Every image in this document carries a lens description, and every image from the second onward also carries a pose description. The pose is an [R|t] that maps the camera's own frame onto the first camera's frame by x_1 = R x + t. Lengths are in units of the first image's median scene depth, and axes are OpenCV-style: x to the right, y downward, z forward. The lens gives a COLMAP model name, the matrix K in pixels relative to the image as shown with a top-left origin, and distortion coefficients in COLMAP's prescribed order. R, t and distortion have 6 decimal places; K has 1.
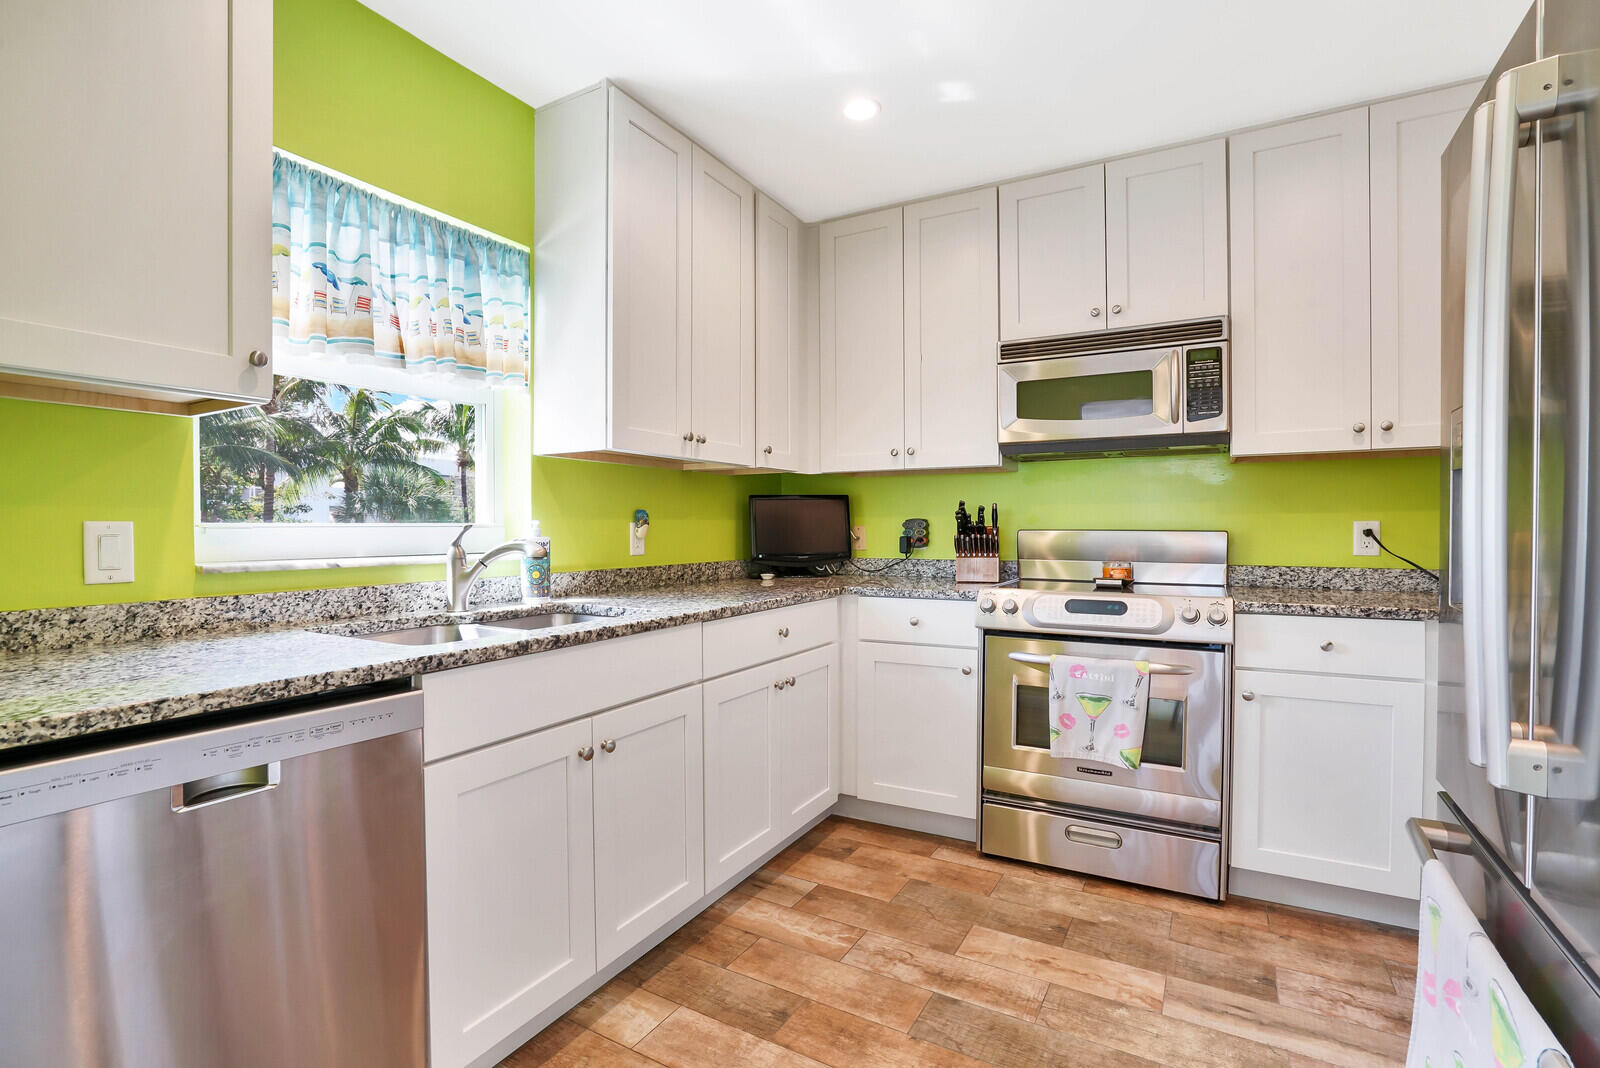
lens RADIAL K [[754.3, 0, 821.1], [0, 754.3, 547.6], [0, 0, 1]] dist [-0.003477, -0.000201]
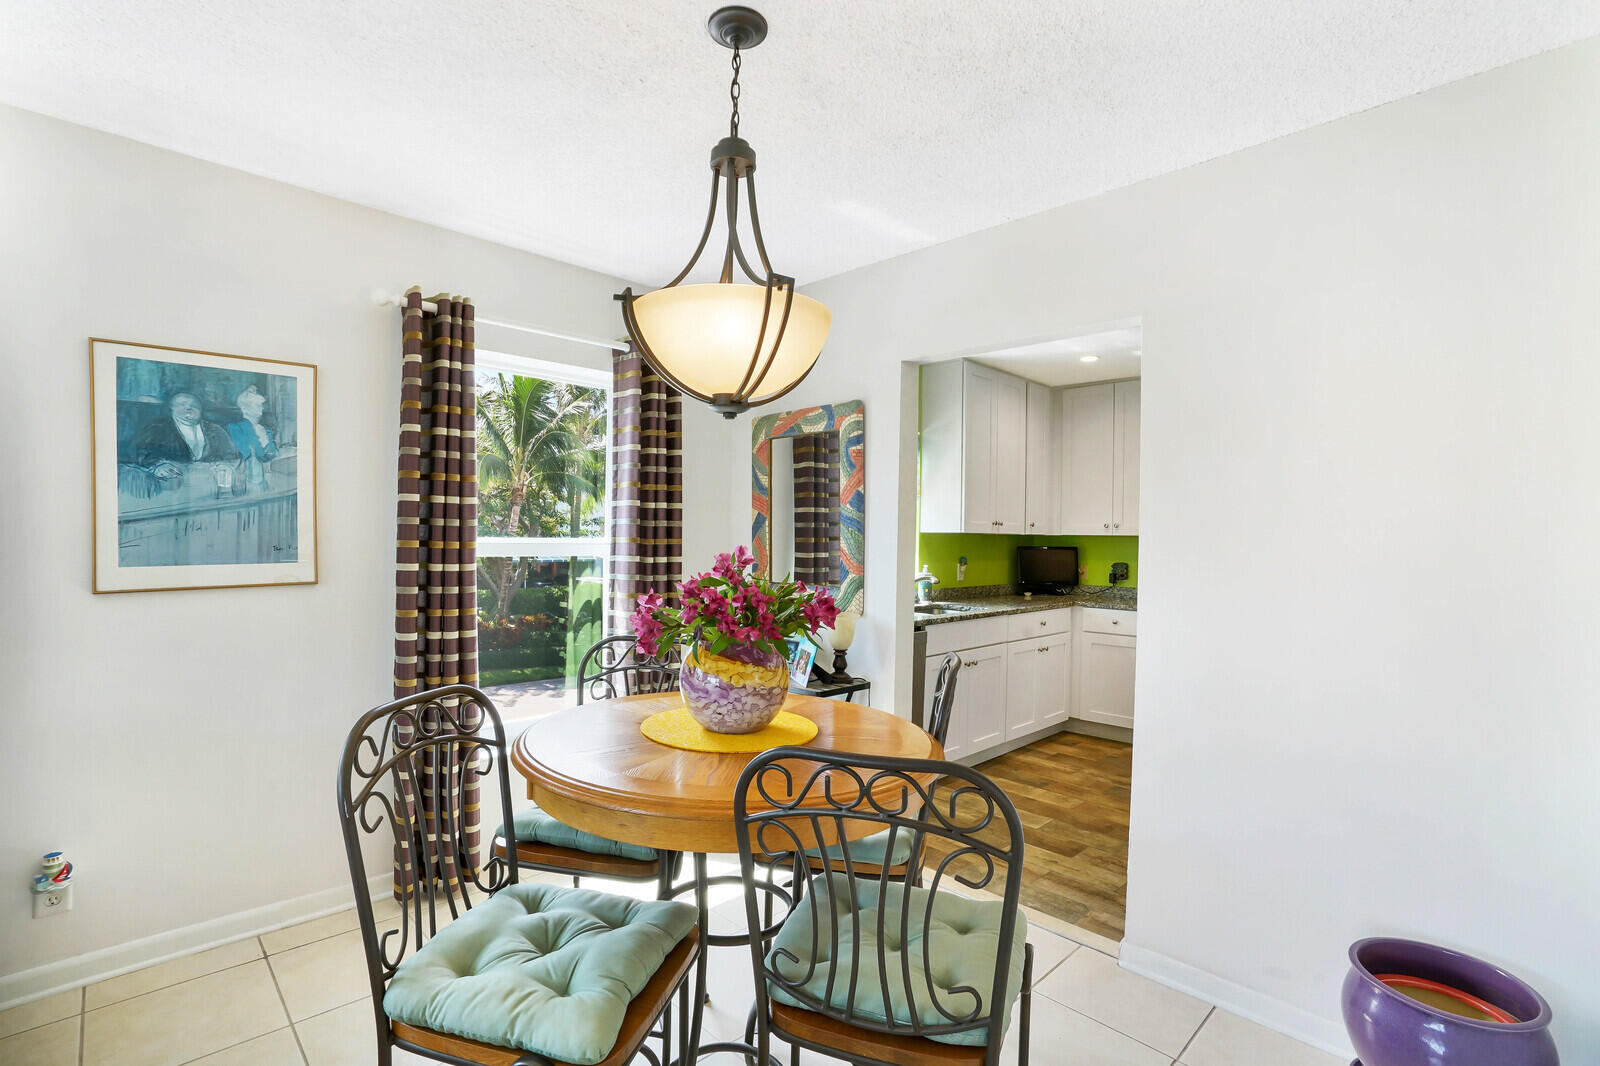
lens RADIAL K [[754.3, 0, 821.1], [0, 754.3, 546.6], [0, 0, 1]] dist [-0.003477, -0.000201]
pose [[0.959318, 0.018193, -0.281742, -0.057502], [-0.022981, 0.999642, -0.013697, -0.051371], [0.281392, 0.019615, 0.959392, -1.136780]]
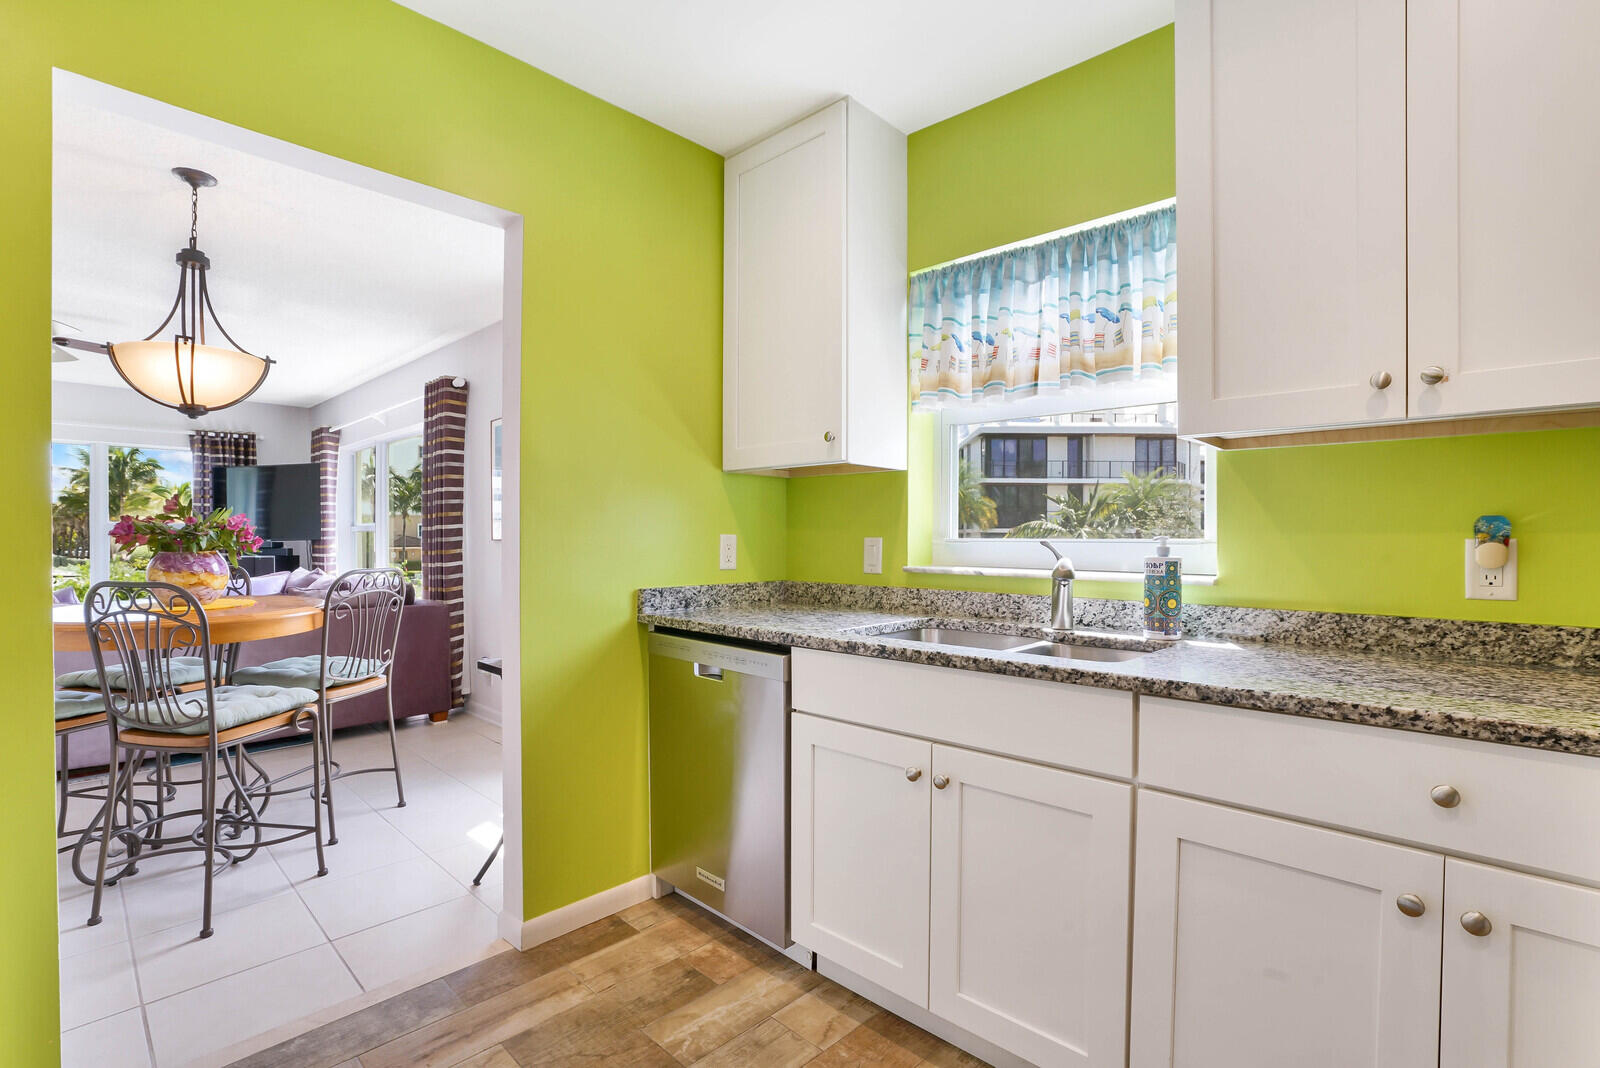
lens RADIAL K [[751.2, 0, 757.8], [0, 751.2, 543.3], [0, 0, 1]] dist [-0.014200, 0.000465]
pose [[-0.285308, 0.008860, -0.958395, 0.582832], [-0.029925, 0.999387, 0.018148, -0.033757], [0.957969, 0.033857, -0.284868, 0.927181]]
